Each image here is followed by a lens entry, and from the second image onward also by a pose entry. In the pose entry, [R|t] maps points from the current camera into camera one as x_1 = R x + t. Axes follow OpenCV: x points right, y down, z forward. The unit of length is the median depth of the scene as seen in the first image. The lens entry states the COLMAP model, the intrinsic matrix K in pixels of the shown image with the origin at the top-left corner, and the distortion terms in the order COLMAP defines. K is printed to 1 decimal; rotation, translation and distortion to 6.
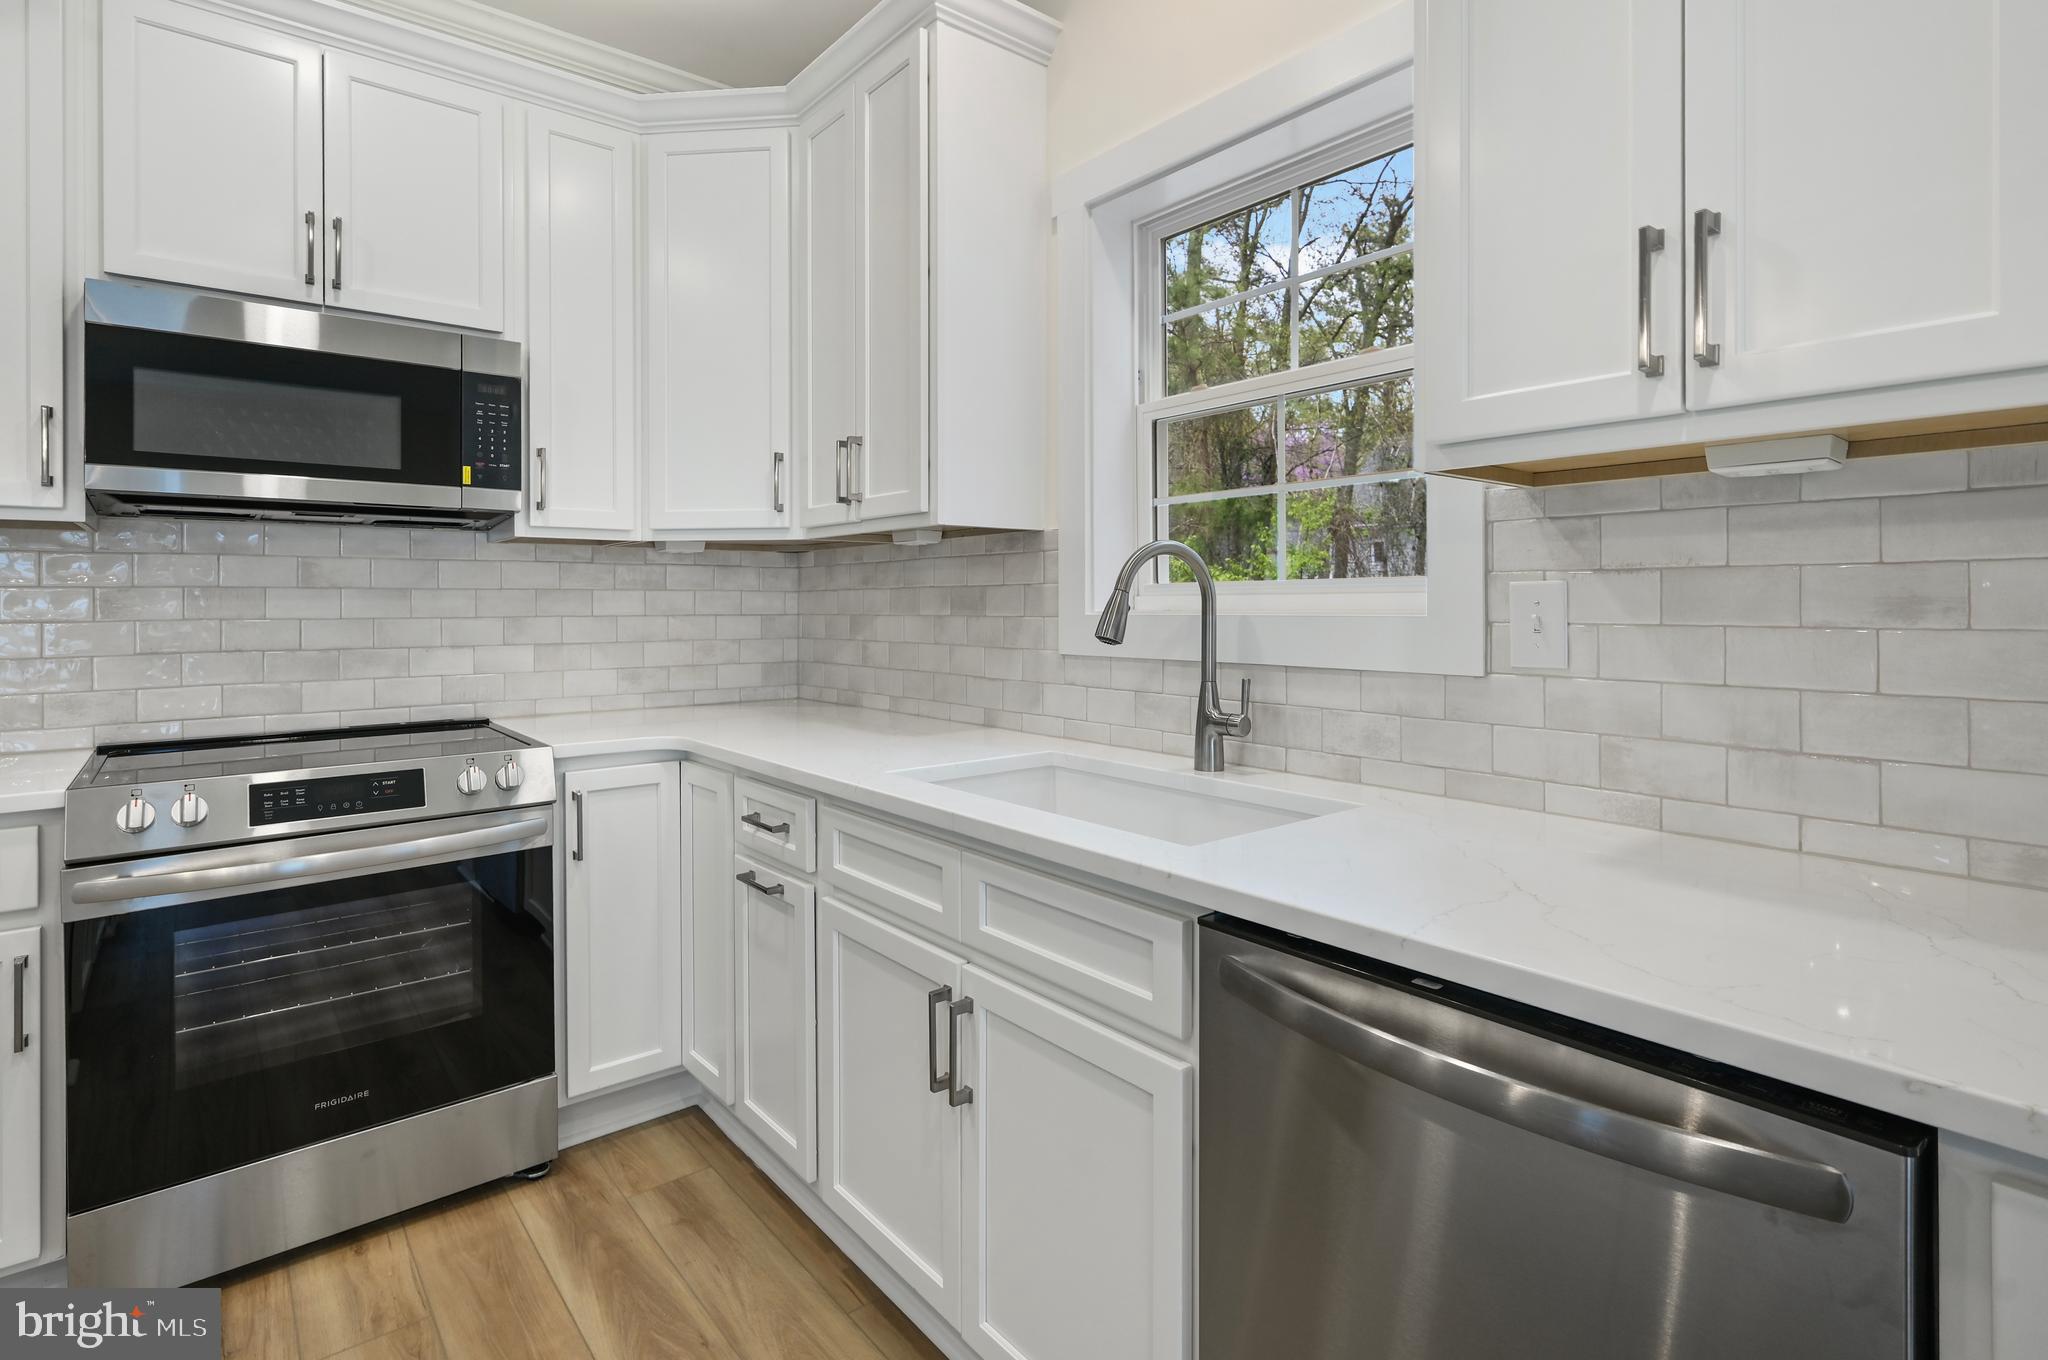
lens RADIAL K [[989.0, 0, 1017.6], [0, 989.0, 600.6], [0, 0, 1]] dist [0.000231, -0.002626]
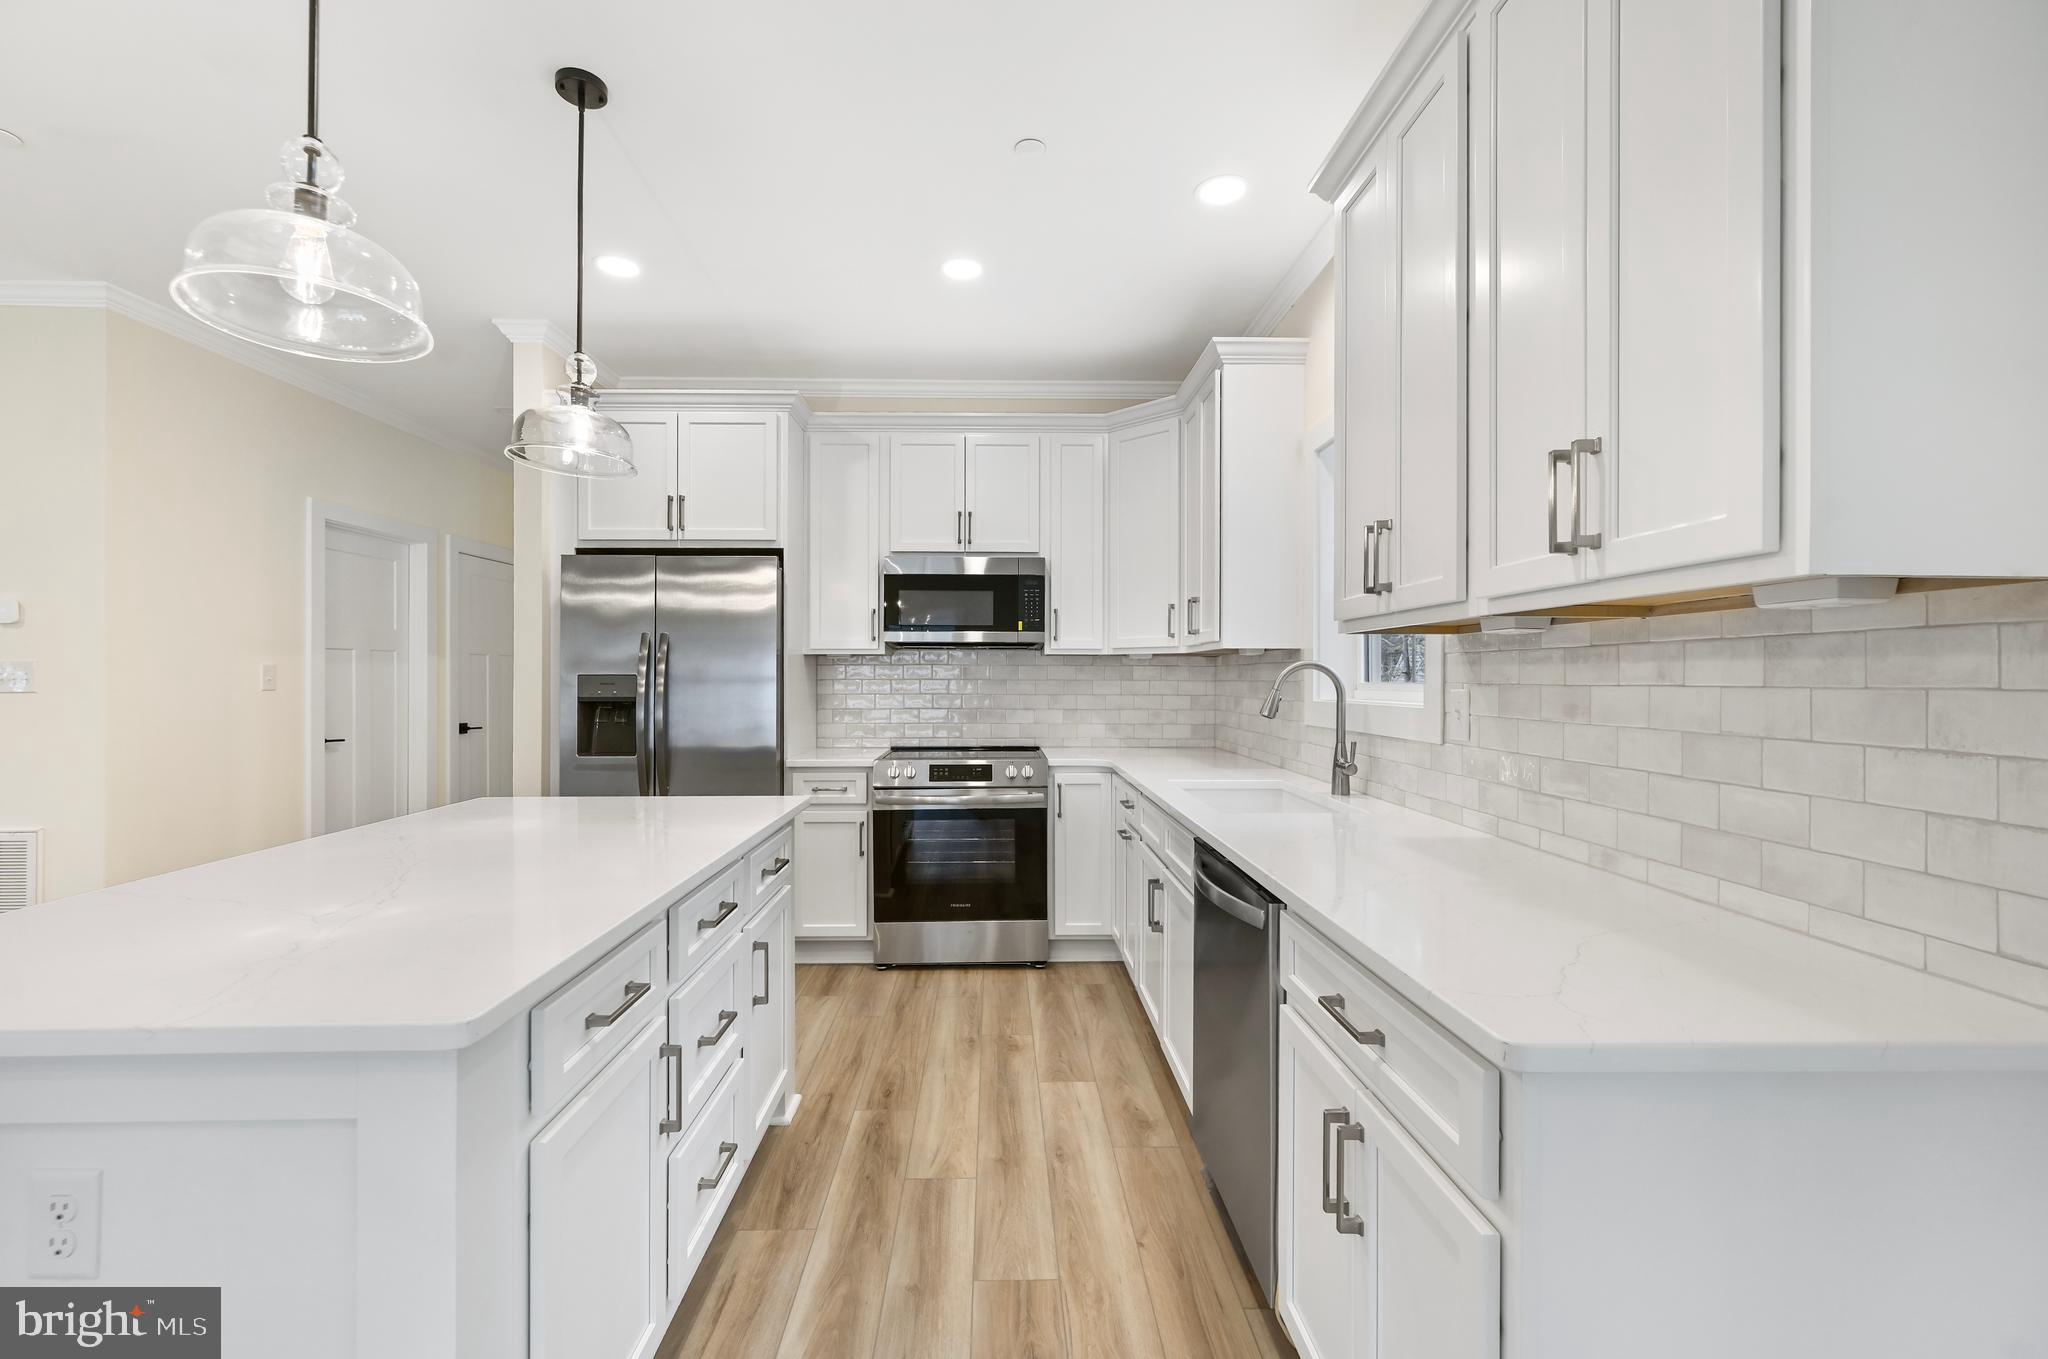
lens RADIAL K [[845.5, 0, 1023.2], [0, 845.5, 673.5], [0, 0, 1]] dist [0.000993, -0.000205]
pose [[0.793975, 0.003423, -0.607940, 0.589998], [-0.004874, 0.999988, -0.000735, -0.030738], [0.607930, 0.003547, 0.793982, -0.447602]]
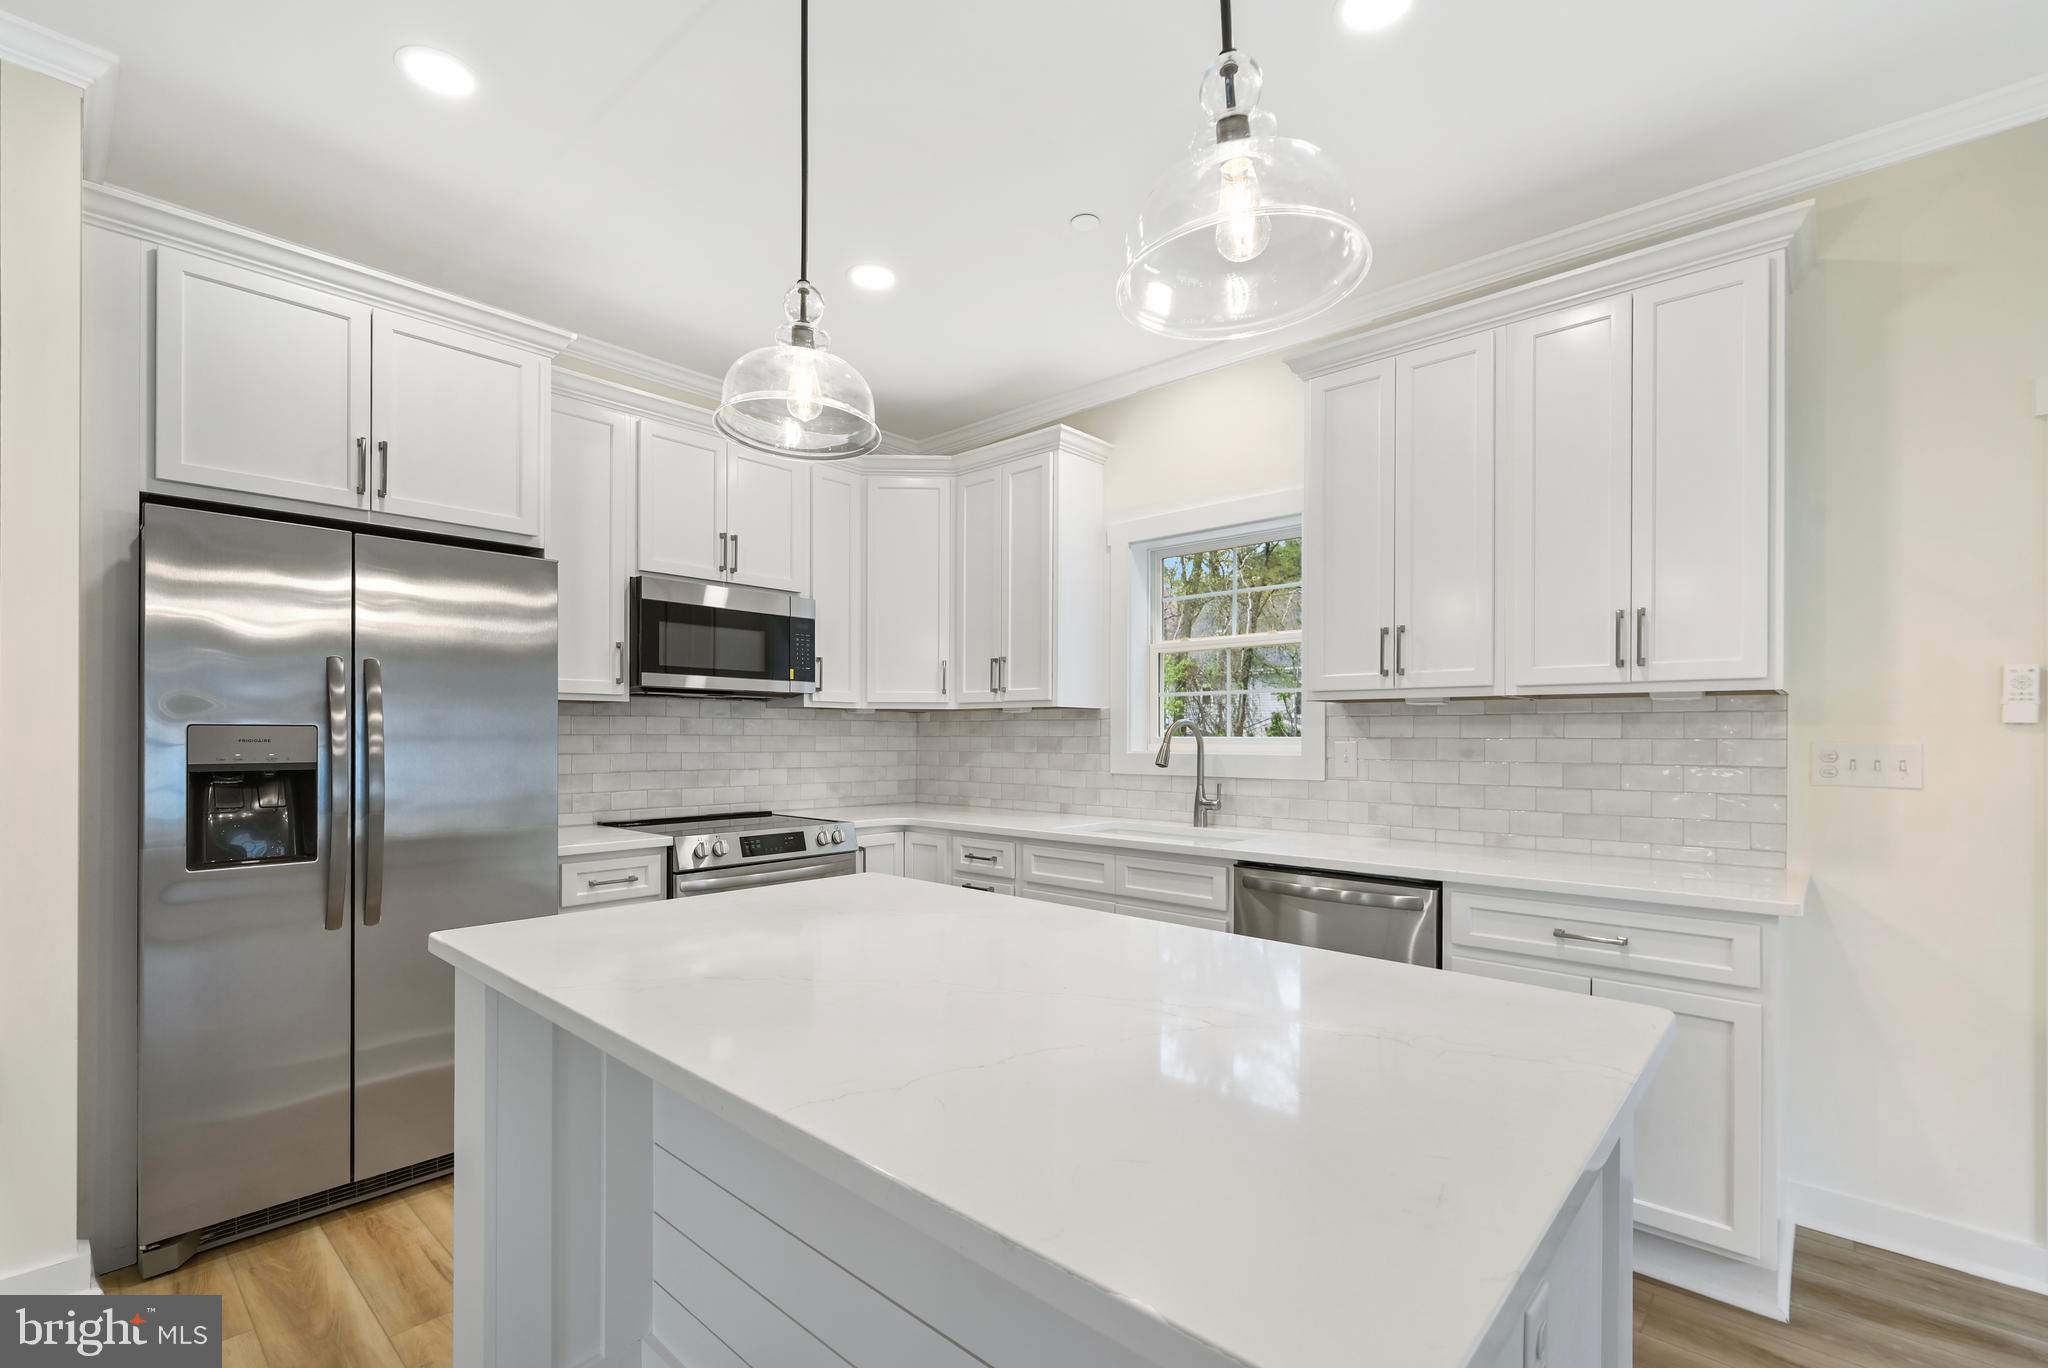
lens RADIAL K [[894.3, 0, 1019.6], [0, 894.3, 735.3], [0, 0, 1]] dist [0.001466, 0.000107]
pose [[0.989003, 0.008269, 0.147662, -0.440163], [-0.008364, 0.999965, 0.000026, -0.021034], [-0.147657, -0.001260, 0.989038, -0.784887]]
